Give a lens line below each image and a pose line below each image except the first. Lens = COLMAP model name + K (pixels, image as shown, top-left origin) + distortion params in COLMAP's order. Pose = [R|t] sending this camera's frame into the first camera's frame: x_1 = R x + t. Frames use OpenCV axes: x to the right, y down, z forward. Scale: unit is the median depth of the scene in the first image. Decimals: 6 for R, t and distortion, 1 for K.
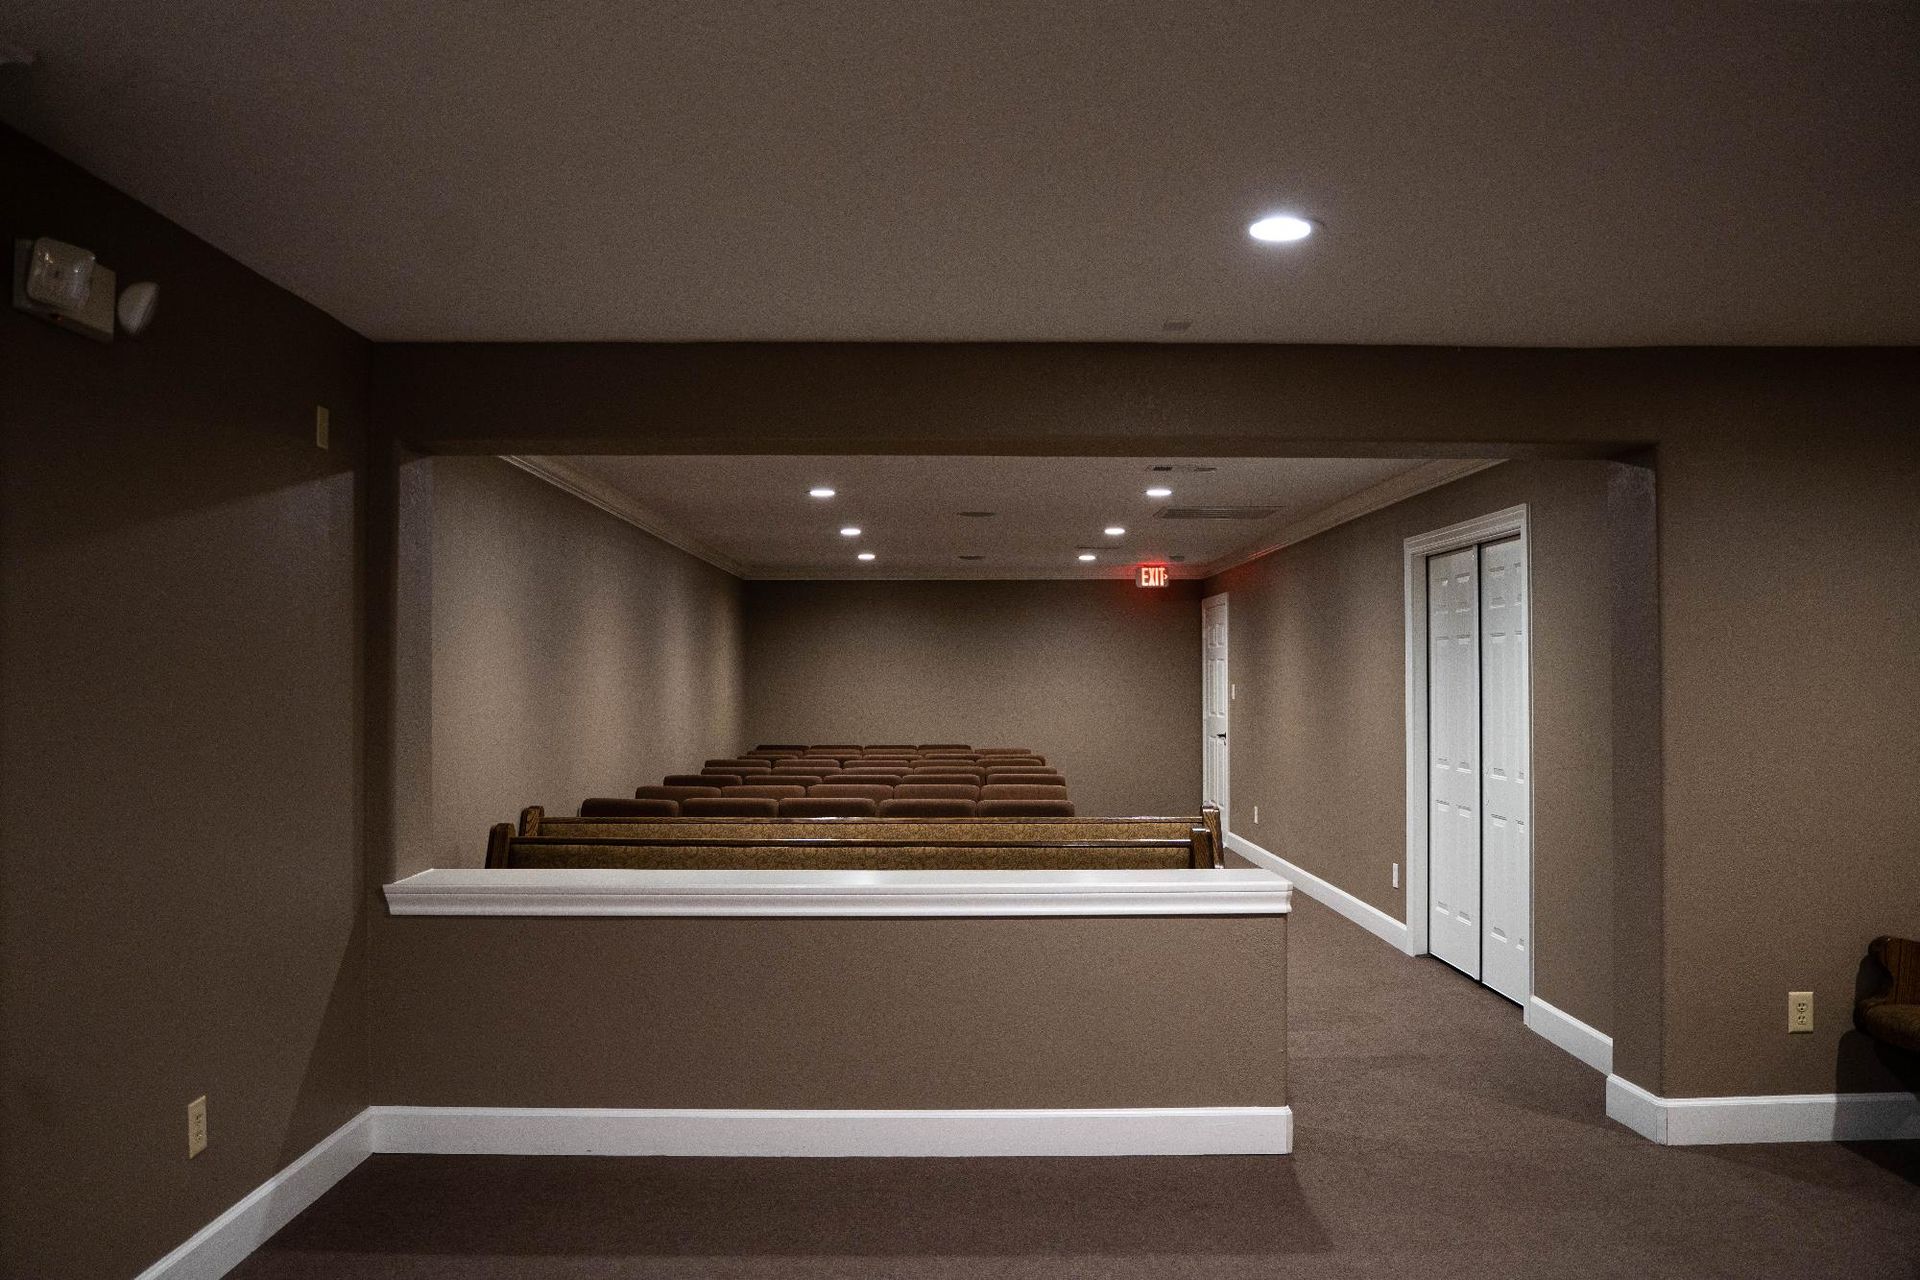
lens RADIAL K [[1591.6, 0, 964.1], [0, 1591.6, 661.4], [0, 0, 1]] dist [-0.070090, 0.023668]
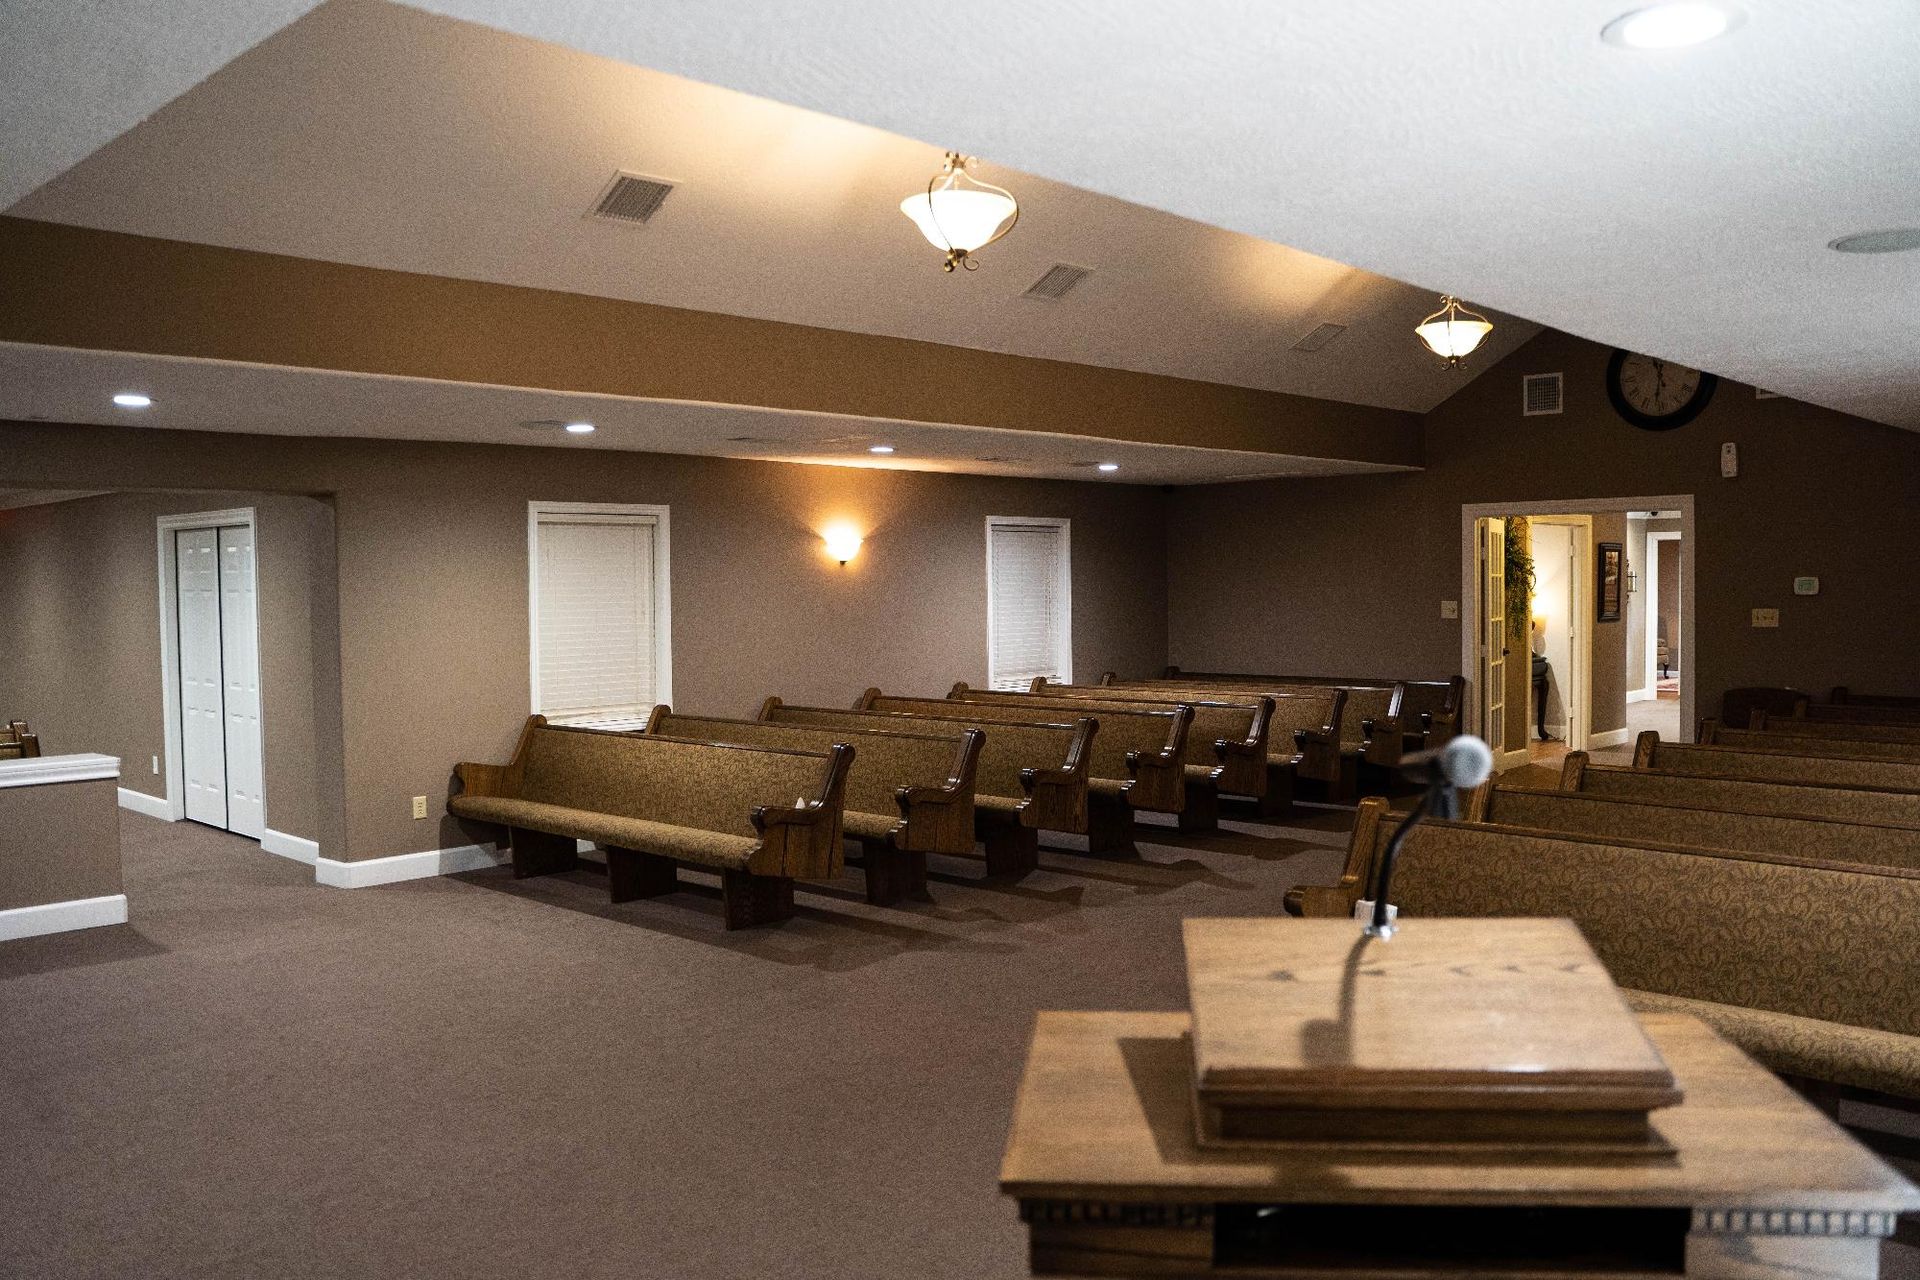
lens RADIAL K [[1591.6, 0, 961.2], [0, 1591.6, 657.2], [0, 0, 1]] dist [-0.070090, 0.023668]
pose [[0.709948, -0.037088, 0.703277, -0.221821], [-0.001463, 0.998533, 0.054136, -0.038103], [-0.704252, -0.039463, 0.708852, -0.541731]]
